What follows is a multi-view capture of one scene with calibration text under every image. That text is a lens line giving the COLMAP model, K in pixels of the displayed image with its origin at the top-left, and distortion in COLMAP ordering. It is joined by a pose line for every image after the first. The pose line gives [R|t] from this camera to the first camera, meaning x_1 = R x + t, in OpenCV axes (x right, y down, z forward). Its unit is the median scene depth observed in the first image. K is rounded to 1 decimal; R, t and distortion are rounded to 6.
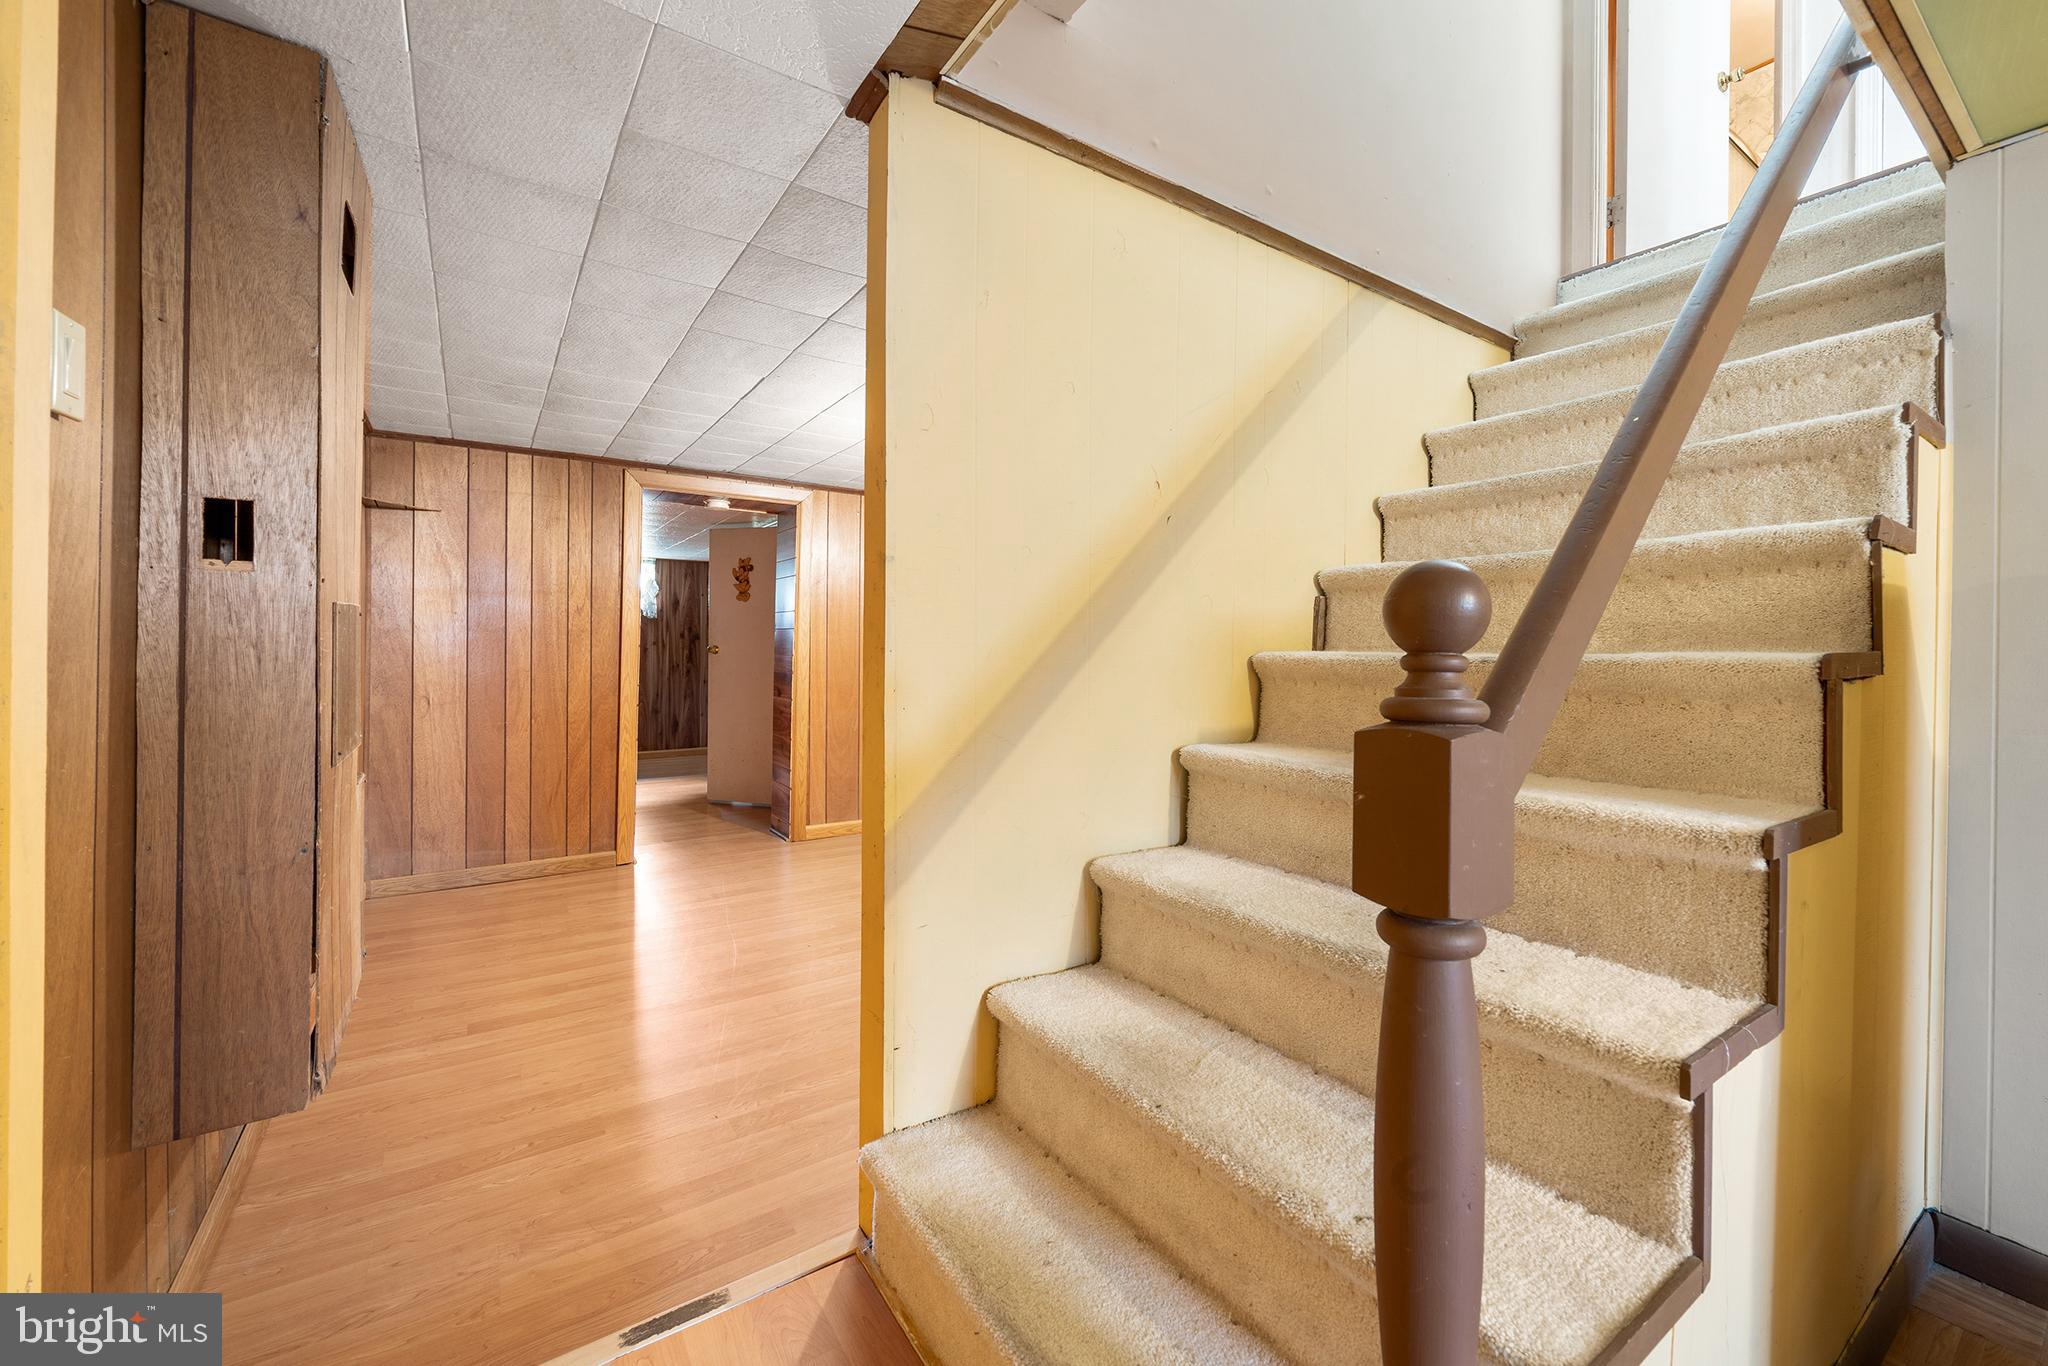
lens RADIAL K [[818.6, 0, 1028.4], [0, 818.6, 661.2], [0, 0, 1]] dist [0.000173, -0.000026]
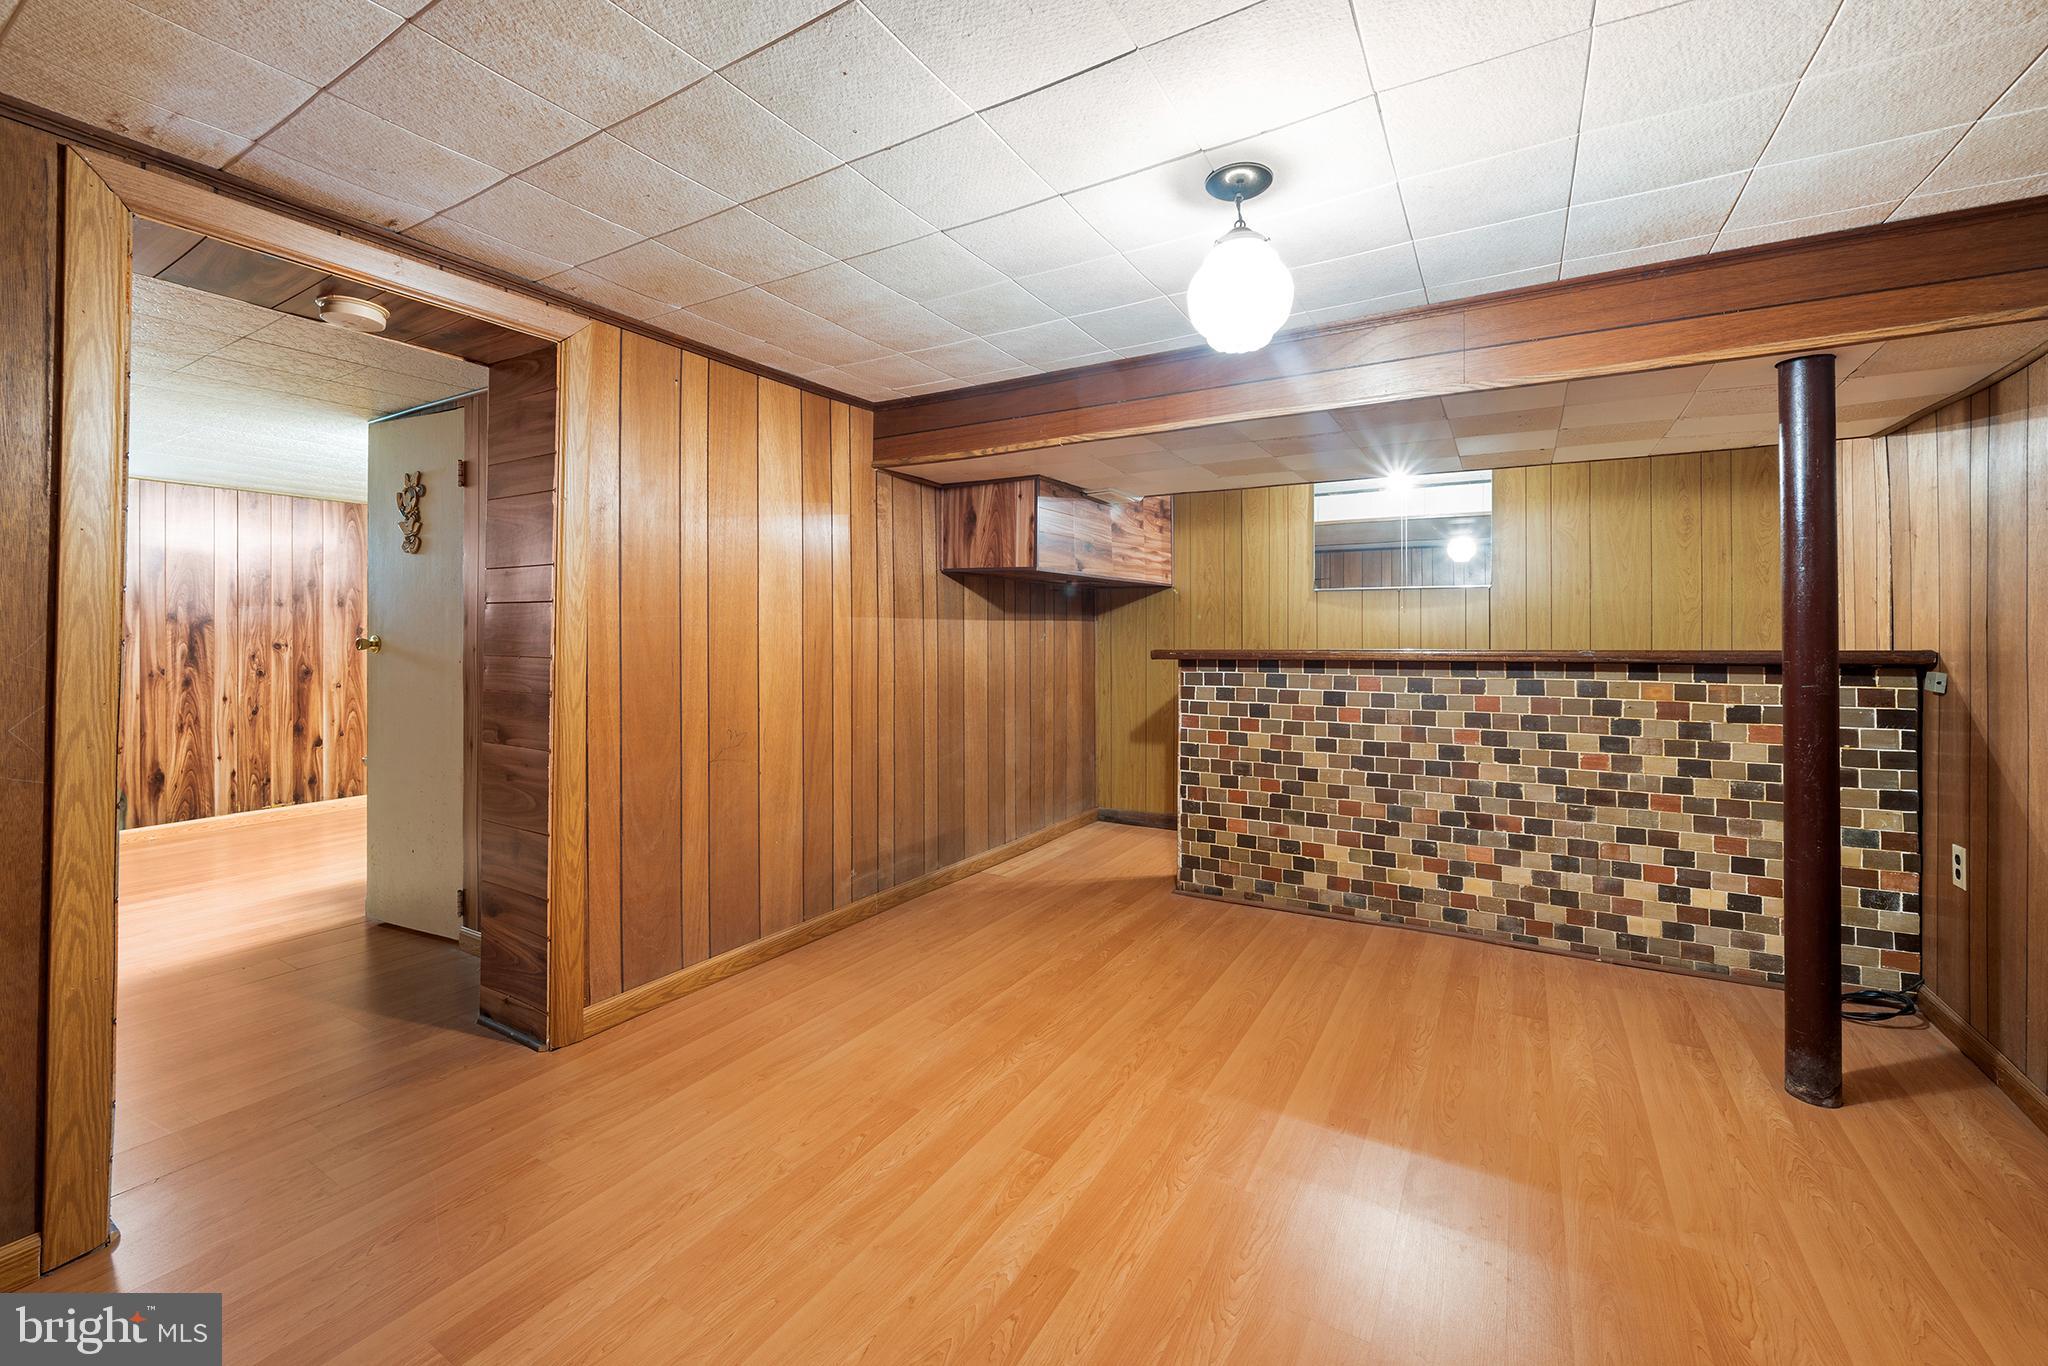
lens RADIAL K [[818.6, 0, 1020.2], [0, 818.6, 645.1], [0, 0, 1]] dist [0.000173, -0.000026]
pose [[0.906919, -0.007829, 0.421233, -0.237353], [0.009553, 0.999952, -0.001983, -0.010880], [-0.421197, 0.005822, 0.906950, 0.445734]]
